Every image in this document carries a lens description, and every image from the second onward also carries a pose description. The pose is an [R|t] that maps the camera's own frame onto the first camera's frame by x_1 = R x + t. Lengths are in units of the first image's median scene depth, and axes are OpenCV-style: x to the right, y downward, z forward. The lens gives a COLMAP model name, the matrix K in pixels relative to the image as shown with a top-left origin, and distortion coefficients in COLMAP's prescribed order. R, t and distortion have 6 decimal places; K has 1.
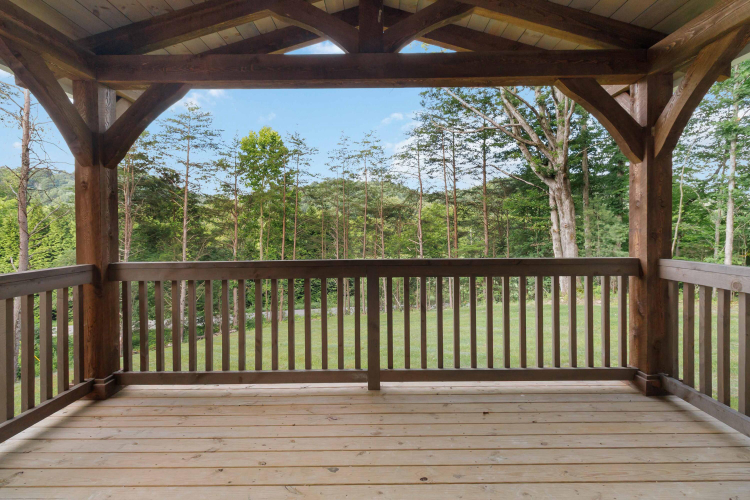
lens RADIAL K [[355.4, 0, 378.9], [0, 355.4, 236.5], [0, 0, 1]] dist [0.001917, 0.000616]
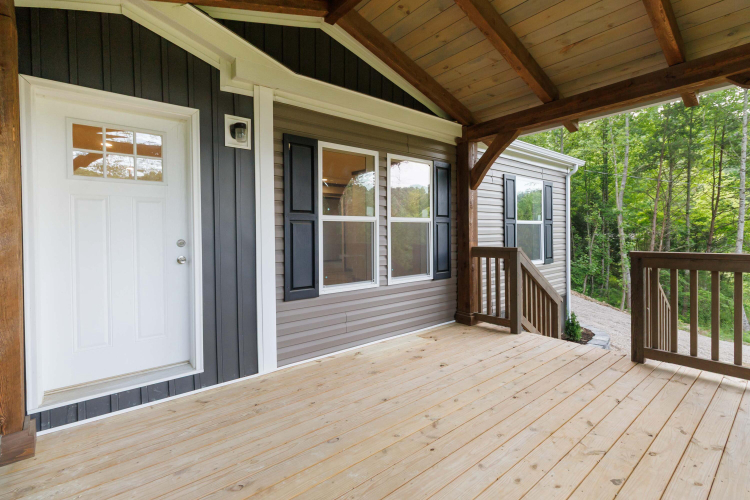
lens RADIAL K [[347.7, 0, 375.7], [0, 347.7, 233.0], [0, 0, 1]] dist [0.001298, 0.000423]
pose [[-0.770220, 0.016731, -0.637559, 0.068646], [0.003718, 0.999757, 0.021745, -0.000375], [0.637767, 0.014378, -0.770095, 0.097159]]
